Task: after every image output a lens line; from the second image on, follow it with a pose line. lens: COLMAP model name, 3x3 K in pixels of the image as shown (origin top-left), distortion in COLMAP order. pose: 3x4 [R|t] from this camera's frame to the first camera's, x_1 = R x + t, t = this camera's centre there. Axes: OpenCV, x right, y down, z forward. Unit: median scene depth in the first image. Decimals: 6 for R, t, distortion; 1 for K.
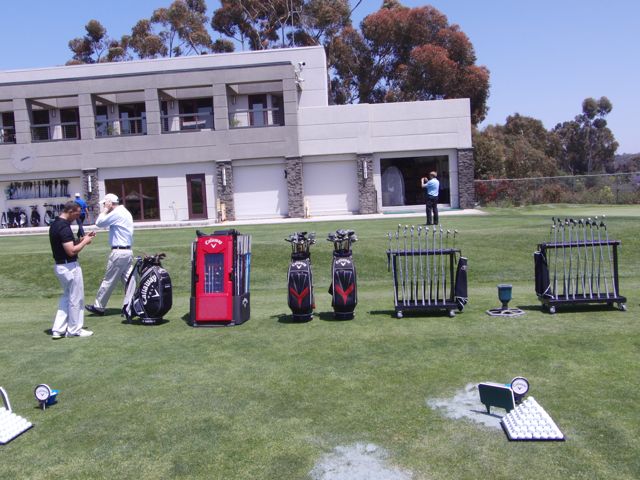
lens RADIAL K [[598.9, 0, 319.2], [0, 598.9, 231.6], [0, 0, 1]] dist [-0.089607, 0.128709]
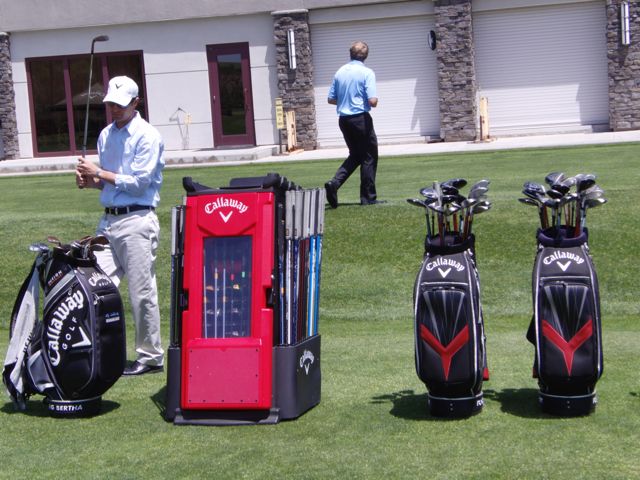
lens RADIAL K [[1321.5, 0, 320.0], [0, 1321.5, 240.0], [0, 0, 1]] dist [0.237718, -0.014910]
pose [[0.989506, 0.001207, -0.144485, 0.009216], [0.006165, 0.998702, 0.050560, -0.004374], [0.144358, -0.050920, 0.988214, 0.150189]]
